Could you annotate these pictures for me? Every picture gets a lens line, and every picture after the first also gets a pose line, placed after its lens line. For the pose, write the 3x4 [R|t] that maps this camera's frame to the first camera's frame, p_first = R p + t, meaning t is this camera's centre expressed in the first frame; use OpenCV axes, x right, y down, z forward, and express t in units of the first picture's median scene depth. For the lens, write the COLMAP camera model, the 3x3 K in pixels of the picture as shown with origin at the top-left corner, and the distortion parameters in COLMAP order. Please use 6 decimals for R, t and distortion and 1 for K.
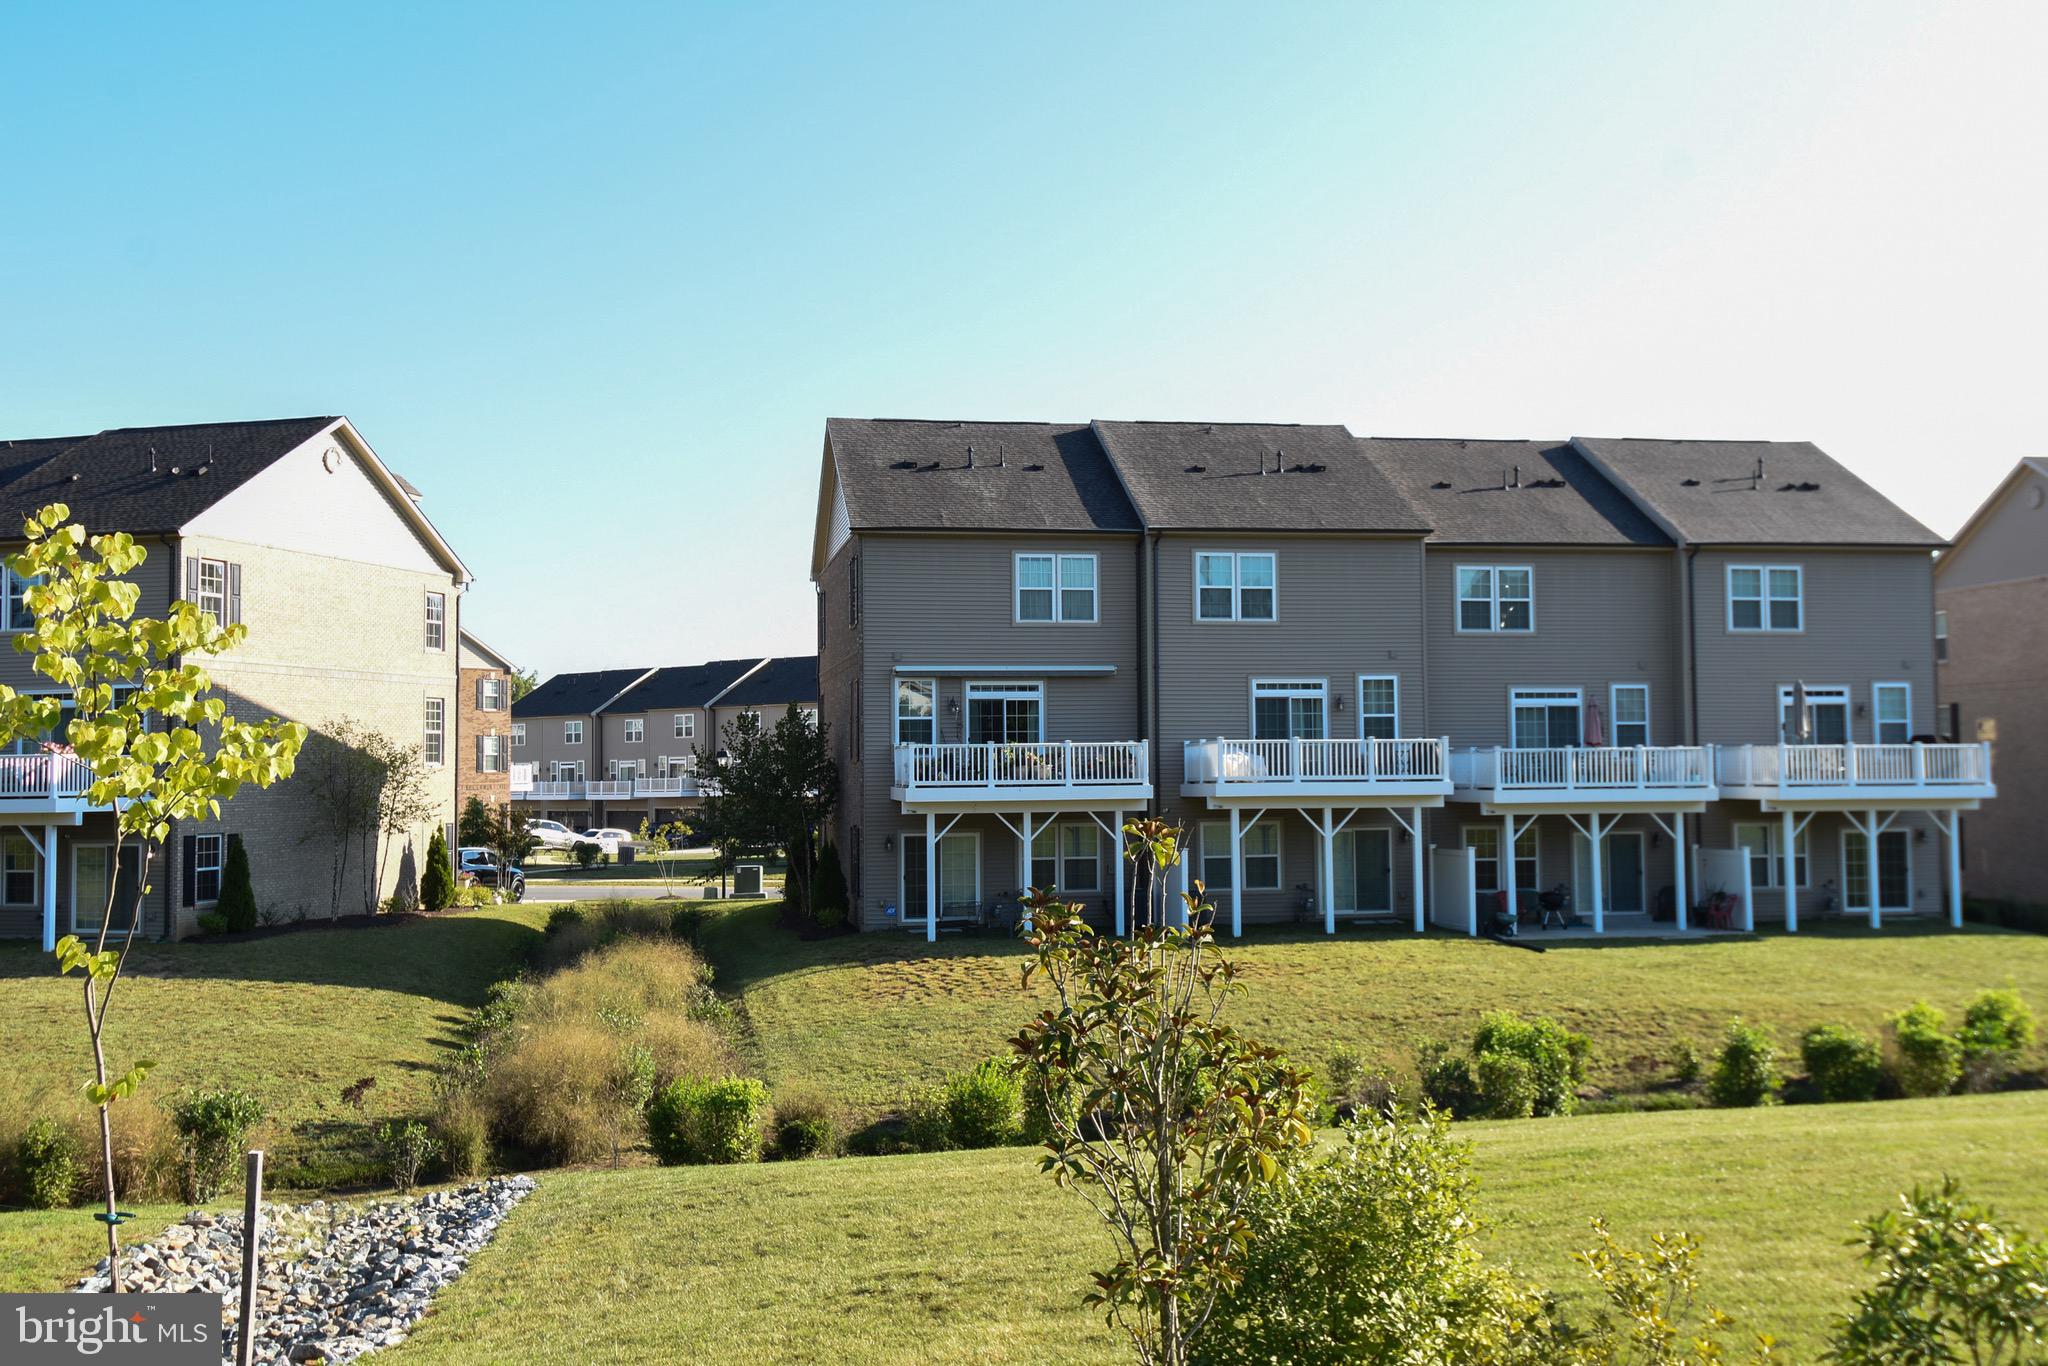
lens RADIAL K [[2014.0, 0, 1028.8], [0, 2014.0, 674.1], [0, 0, 1]] dist [-0.053792, 0.000000]
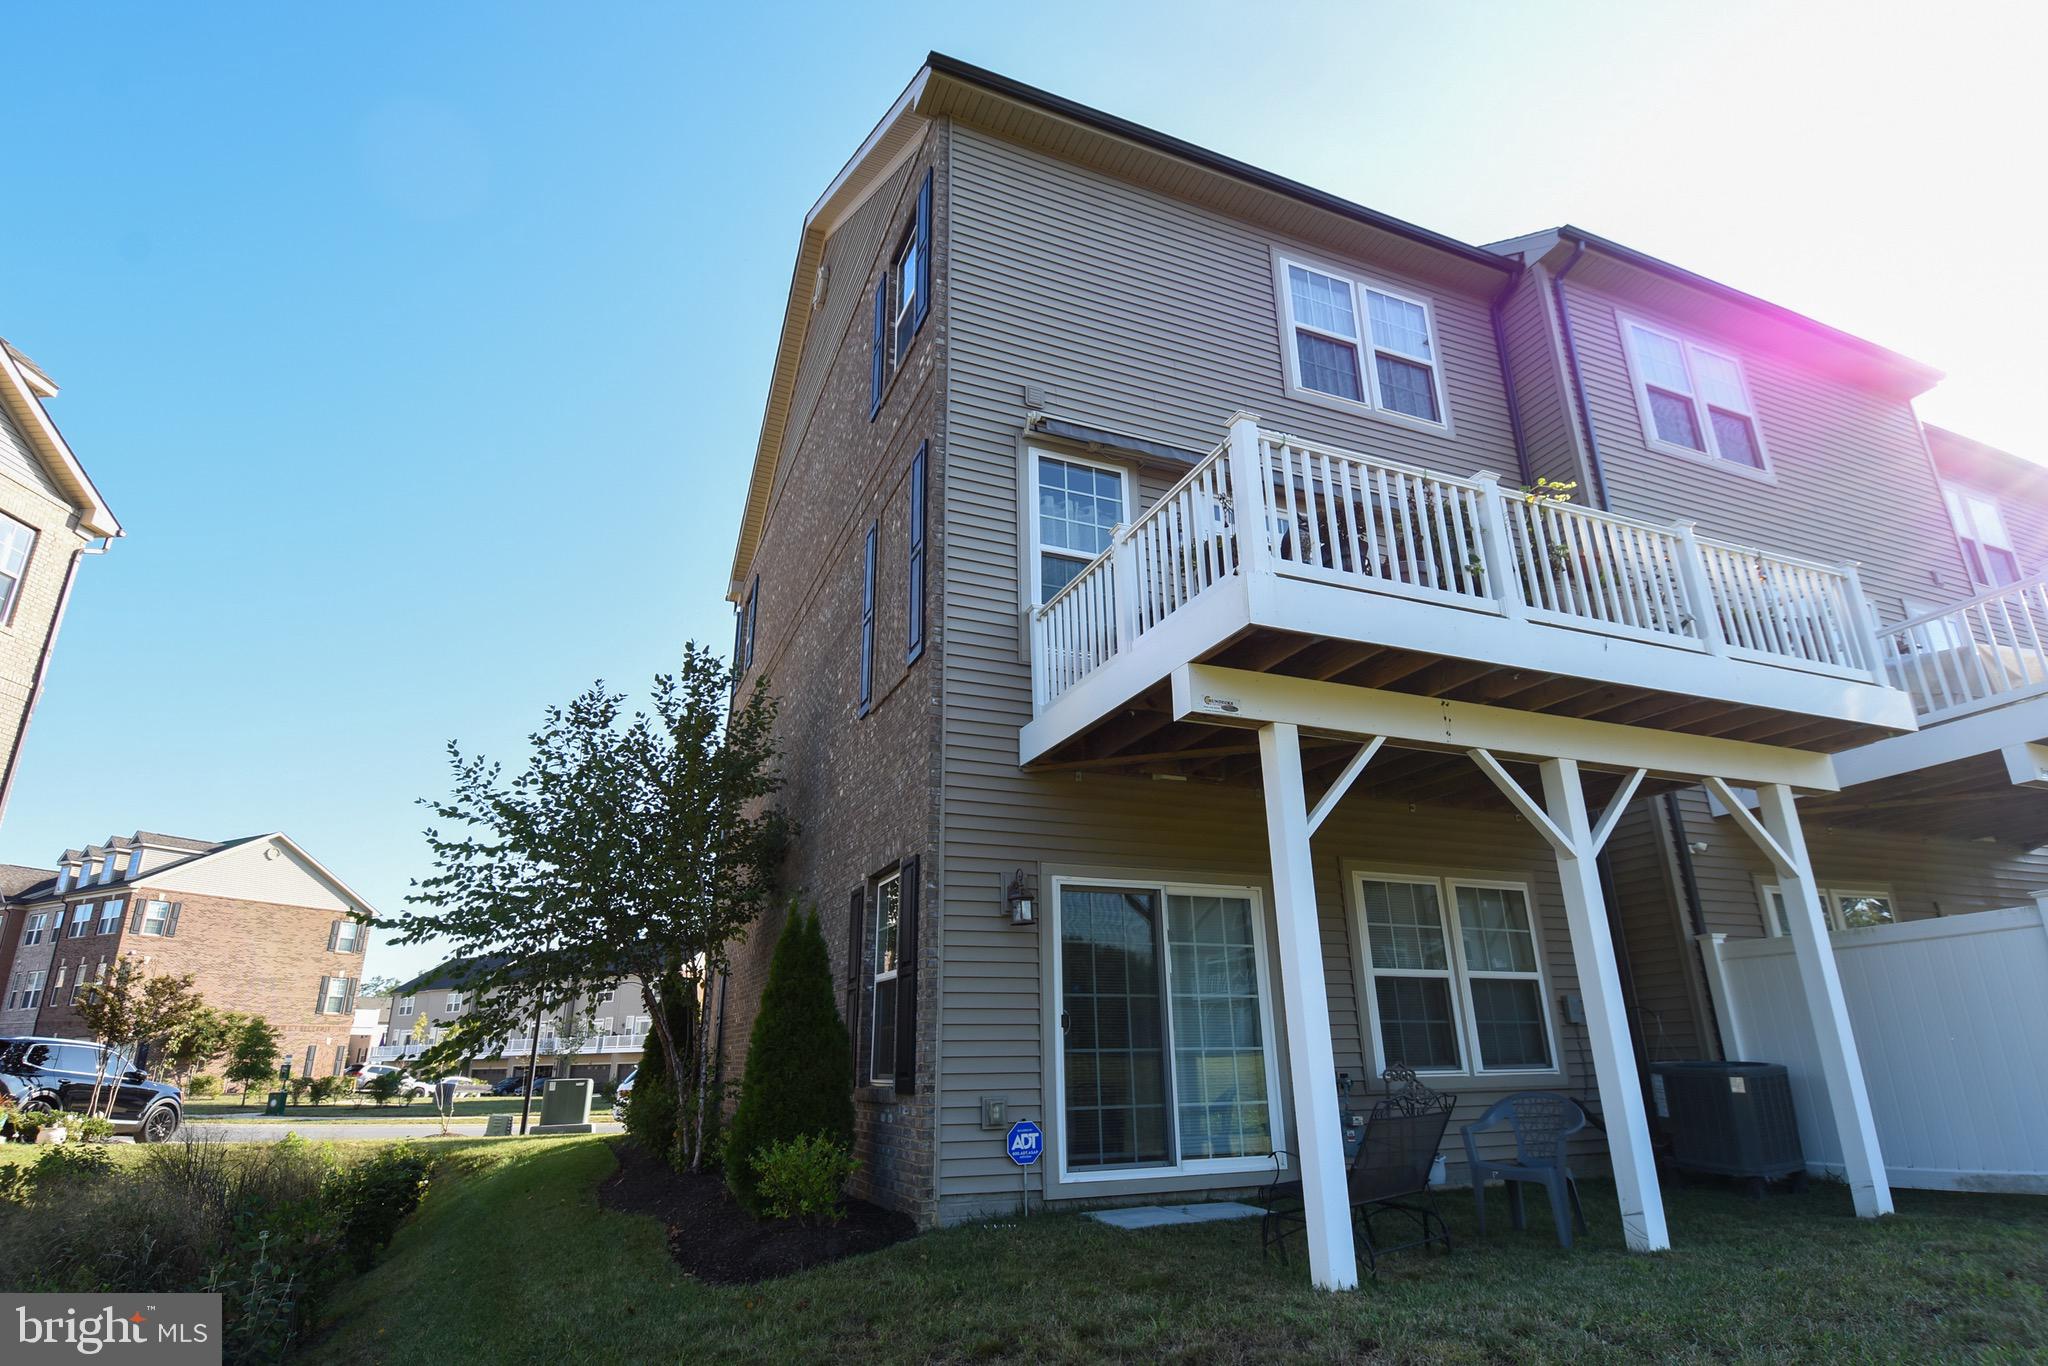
lens RADIAL K [[1049.3, 0, 1023.4], [0, 1049.3, 683.2], [0, 0, 1]] dist [0.014681, -0.030199]
pose [[0.975642, 0.072118, 0.207177, -0.102222], [-0.007319, 0.954593, -0.297823, 0.097929], [-0.219248, 0.289053, 0.931869, 0.824985]]
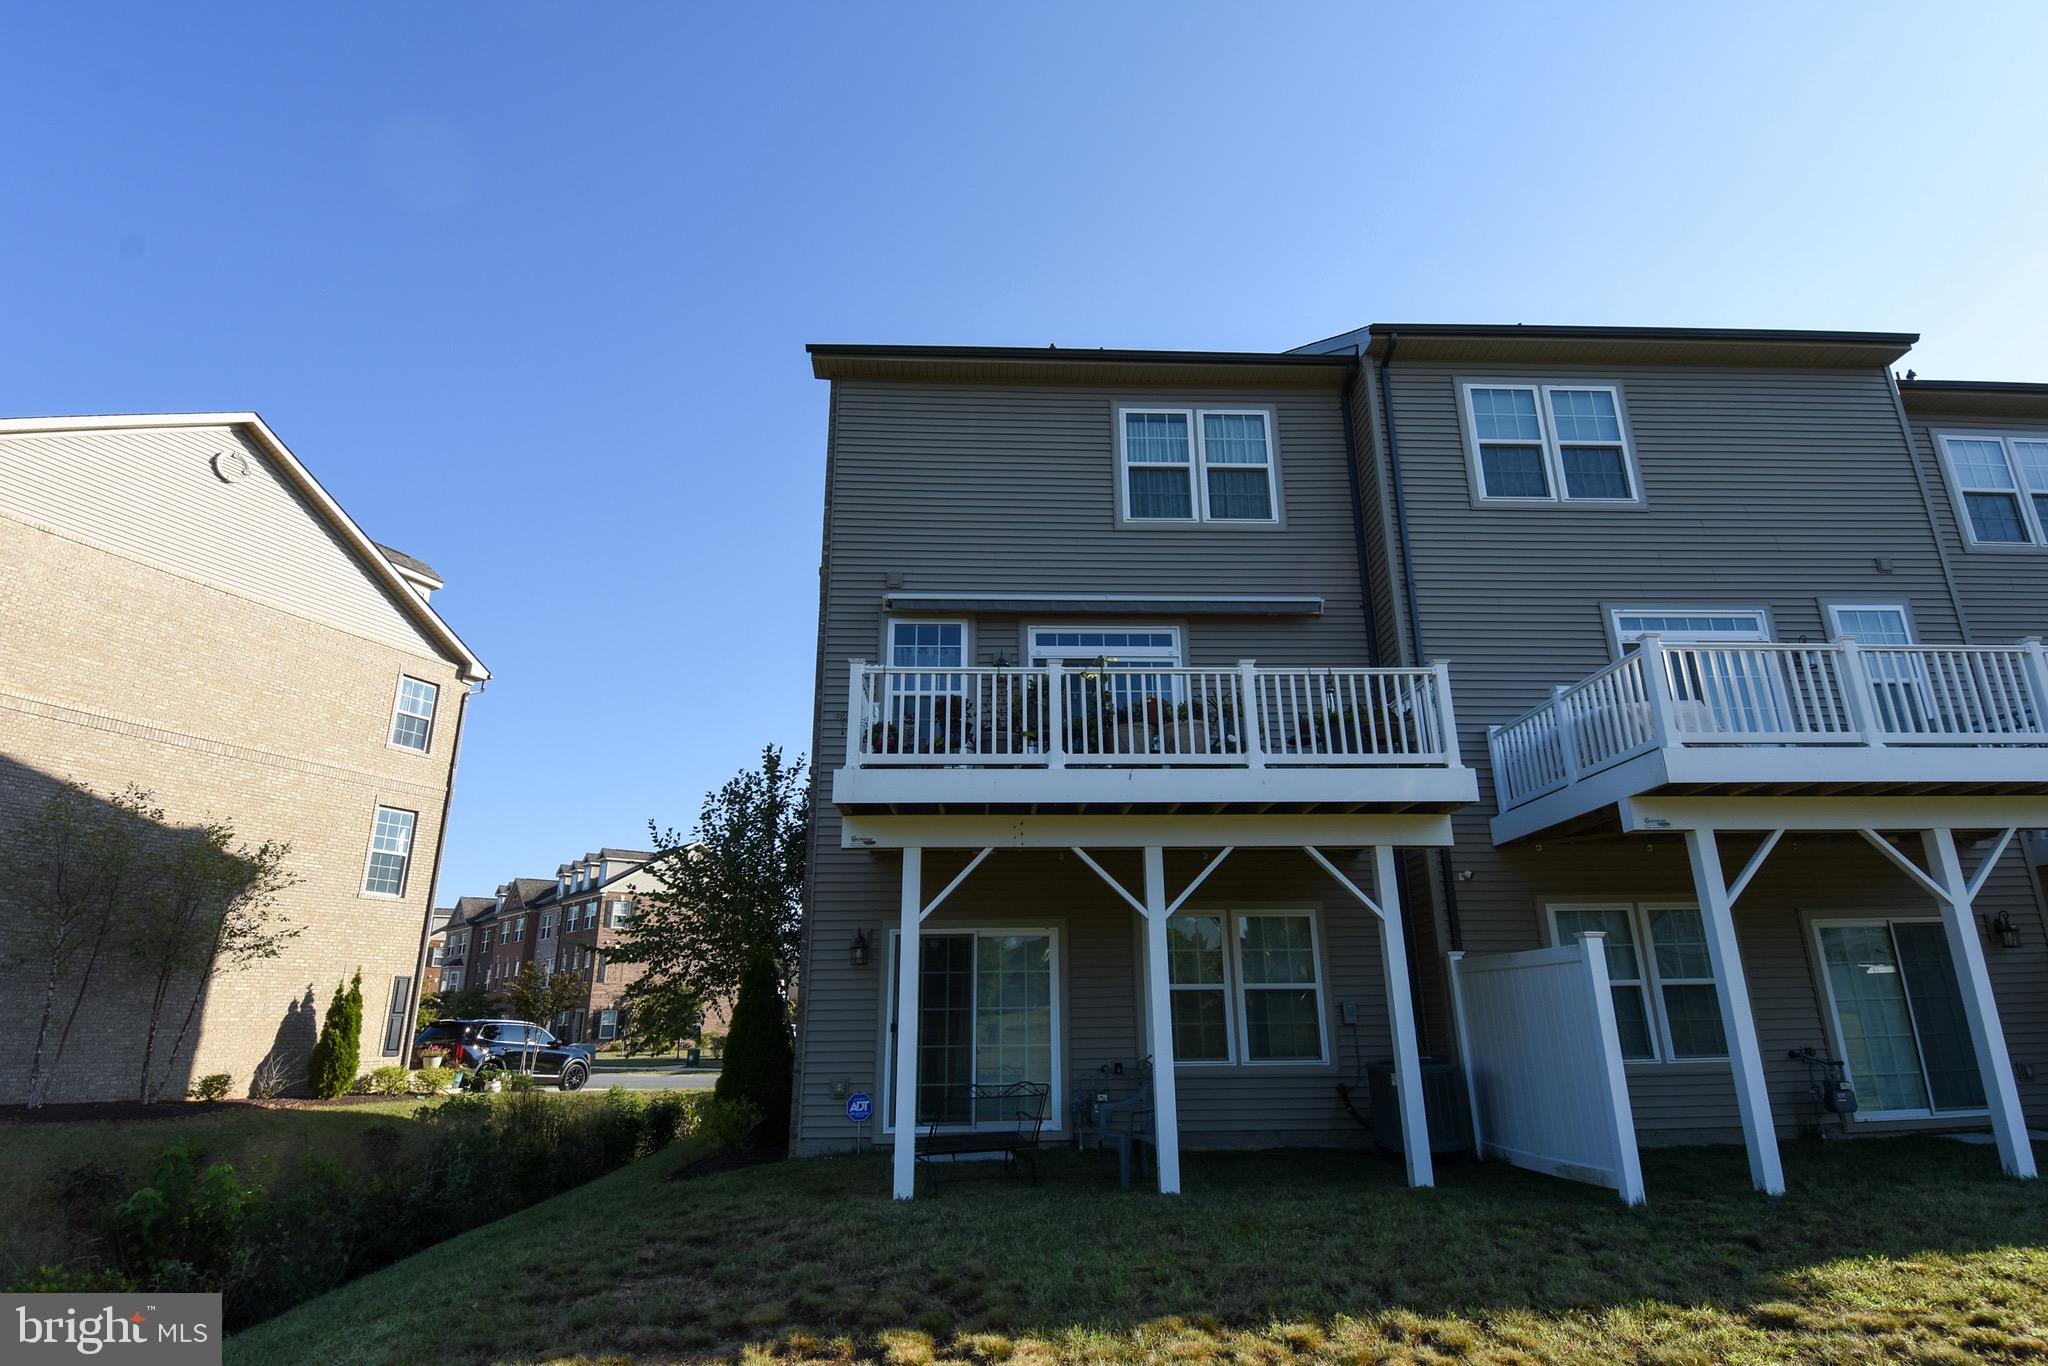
lens RADIAL K [[1049.3, 0, 1035.6], [0, 1049.3, 681.6], [0, 0, 1]] dist [0.014681, -0.030199]
pose [[0.991302, -0.040791, -0.125128, 0.003431], [0.006664, 0.965094, -0.261819, 0.086410], [0.131440, 0.258708, 0.956971, 0.743357]]
